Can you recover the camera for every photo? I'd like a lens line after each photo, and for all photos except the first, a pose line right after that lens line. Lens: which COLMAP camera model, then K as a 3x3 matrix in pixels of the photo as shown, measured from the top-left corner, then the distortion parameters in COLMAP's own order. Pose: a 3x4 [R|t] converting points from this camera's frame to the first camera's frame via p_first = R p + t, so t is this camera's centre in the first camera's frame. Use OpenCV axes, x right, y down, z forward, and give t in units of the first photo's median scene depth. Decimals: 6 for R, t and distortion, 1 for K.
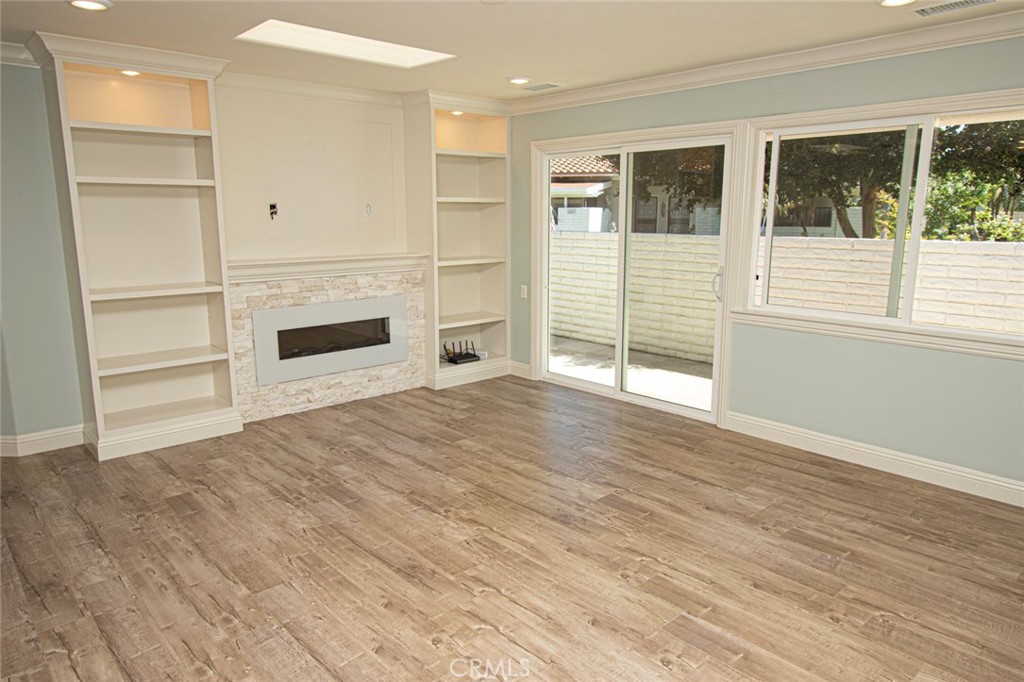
lens RADIAL K [[674.3, 0, 507.2], [0, 674.3, 324.6], [0, 0, 1]] dist [-0.003432, 0.003361]
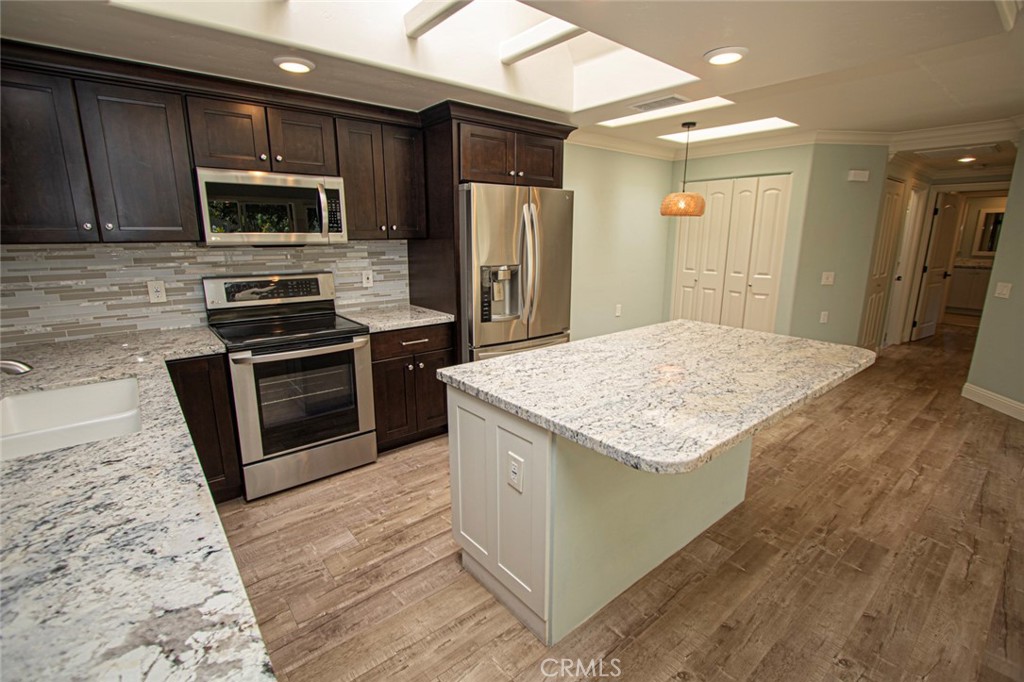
lens RADIAL K [[471.0, 0, 512.5], [0, 471.0, 333.6], [0, 0, 1]] dist [-0.019782, 0.005266]
pose [[-0.041548, 0.212485, -0.976281, 0.132004], [-0.166140, 0.962051, 0.216459, 0.002284], [0.985226, 0.171193, -0.004669, -0.003520]]
